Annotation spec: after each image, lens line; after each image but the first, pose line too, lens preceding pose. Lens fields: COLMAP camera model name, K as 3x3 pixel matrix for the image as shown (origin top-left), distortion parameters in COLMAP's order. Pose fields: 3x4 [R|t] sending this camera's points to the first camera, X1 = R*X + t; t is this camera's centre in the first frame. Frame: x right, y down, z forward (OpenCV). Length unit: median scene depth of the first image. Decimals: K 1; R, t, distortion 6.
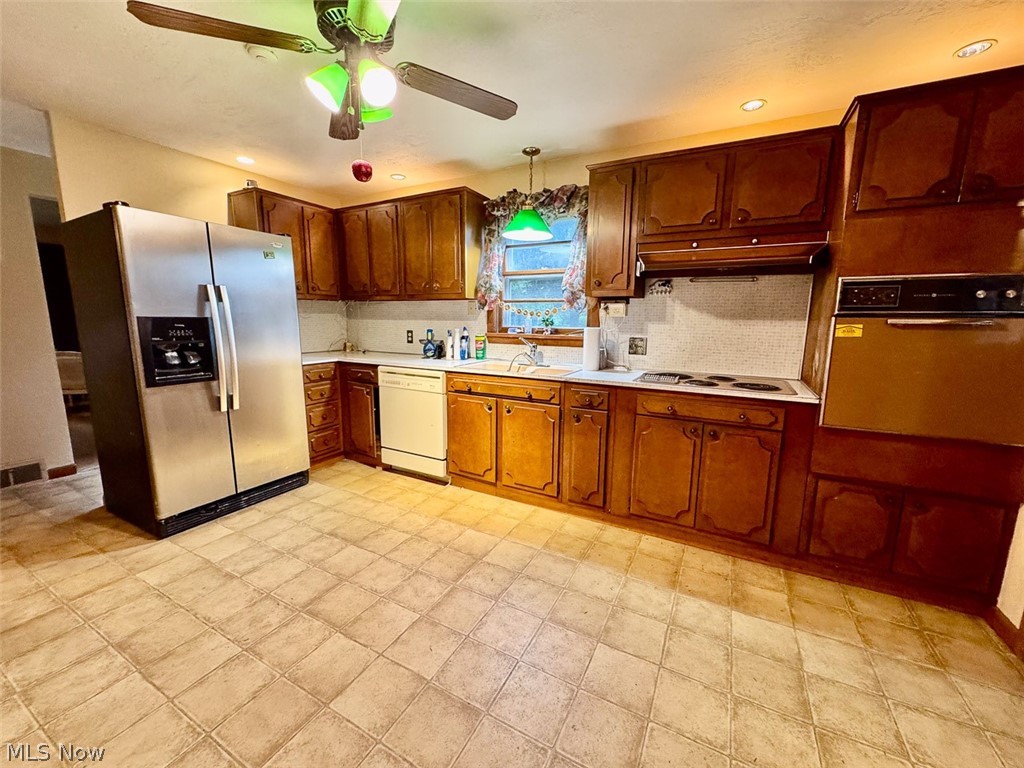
lens RADIAL K [[408.6, 0, 511.6], [0, 408.6, 384.3], [0, 0, 1]] dist [-0.000076, 0.000202]
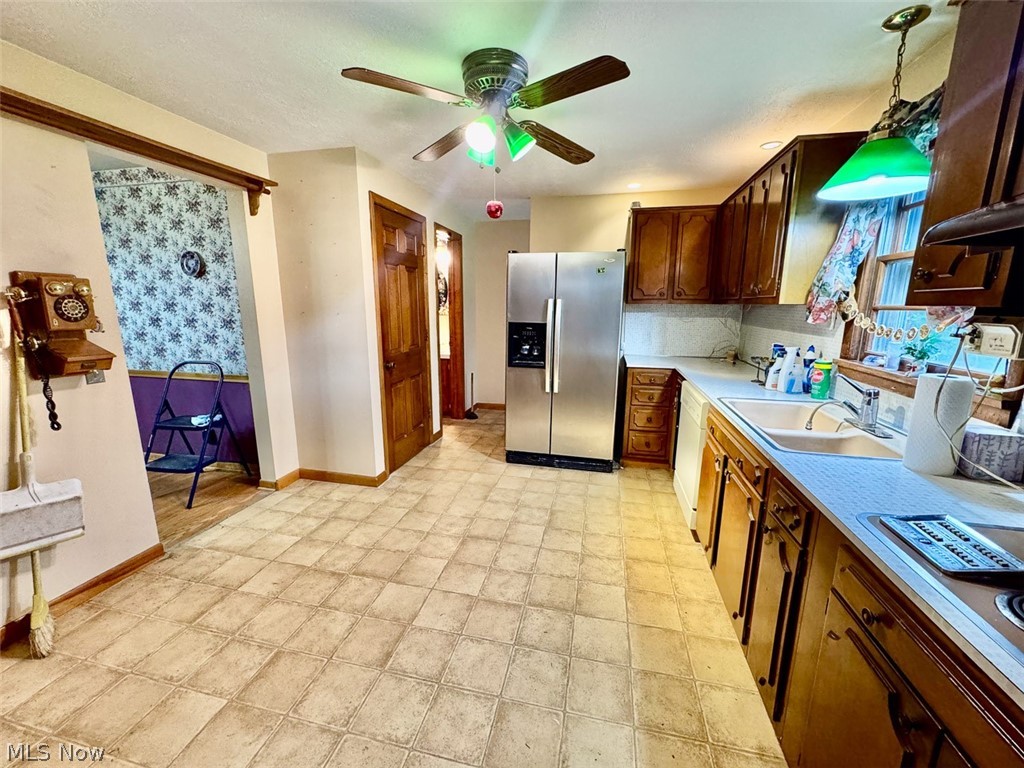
lens RADIAL K [[408.6, 0, 512.3], [0, 408.6, 384.1], [0, 0, 1]] dist [-0.000076, 0.000202]
pose [[0.262341, 0.179778, -0.948081, 0.599679], [-0.158979, 0.977119, 0.141294, -0.145316], [0.951789, 0.113658, 0.284920, 0.542145]]
